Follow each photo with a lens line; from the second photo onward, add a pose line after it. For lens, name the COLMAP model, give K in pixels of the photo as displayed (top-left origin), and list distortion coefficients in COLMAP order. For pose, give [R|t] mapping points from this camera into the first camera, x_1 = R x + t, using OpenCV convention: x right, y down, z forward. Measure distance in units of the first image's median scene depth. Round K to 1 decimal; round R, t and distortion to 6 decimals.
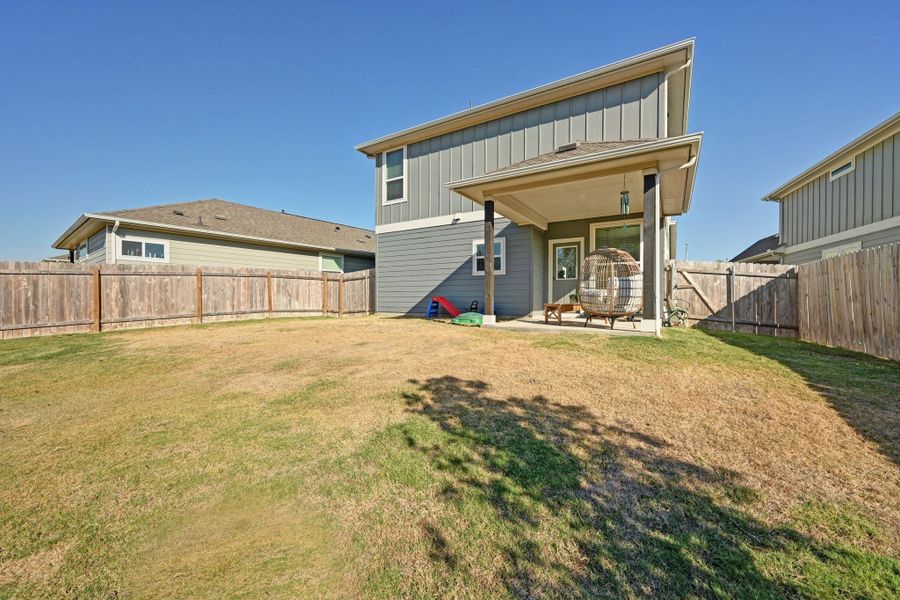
lens RADIAL K [[359.0, 0, 459.2], [0, 359.0, 299.5], [0, 0, 1]] dist [0.002682, 0.000769]
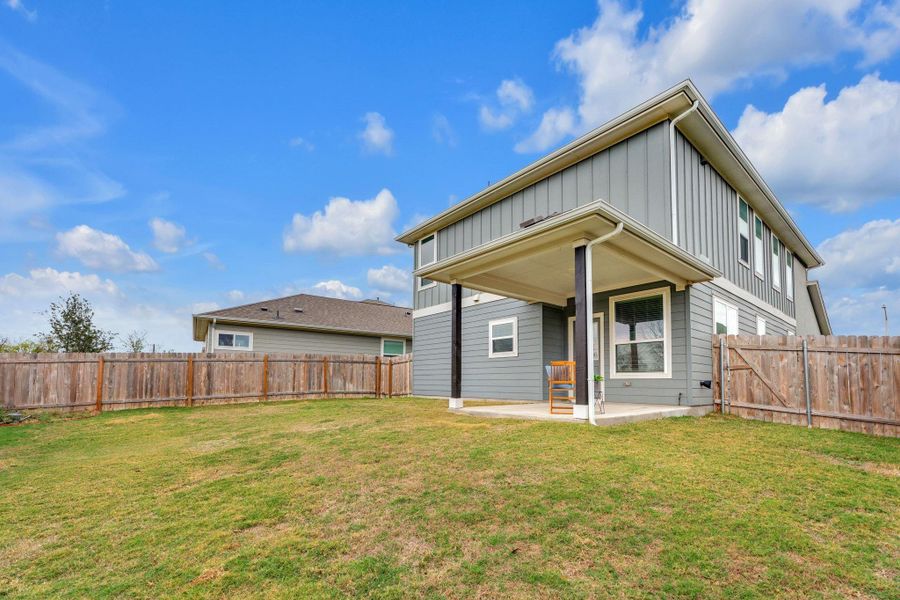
lens RADIAL K [[391.2, 0, 454.9], [0, 391.2, 363.7], [0, 0, 1]] dist [0.008306, -0.001075]
pose [[0.947127, -0.010535, -0.320685, 0.266049], [-0.006276, 0.998661, -0.051342, 0.003443], [0.320797, 0.050640, 0.945793, -0.017833]]
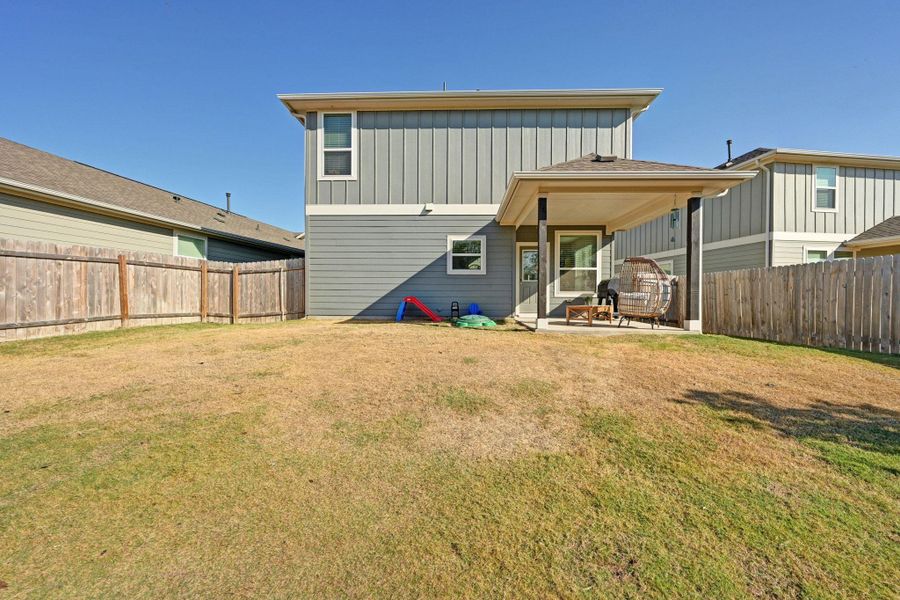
lens RADIAL K [[359.0, 0, 451.0], [0, 359.0, 301.2], [0, 0, 1]] dist [0.002682, 0.000769]
pose [[0.869715, 0.000080, 0.493554, -0.378038], [-0.005981, 0.999928, 0.010377, -0.006477], [-0.493518, -0.011977, 0.869653, 0.181892]]
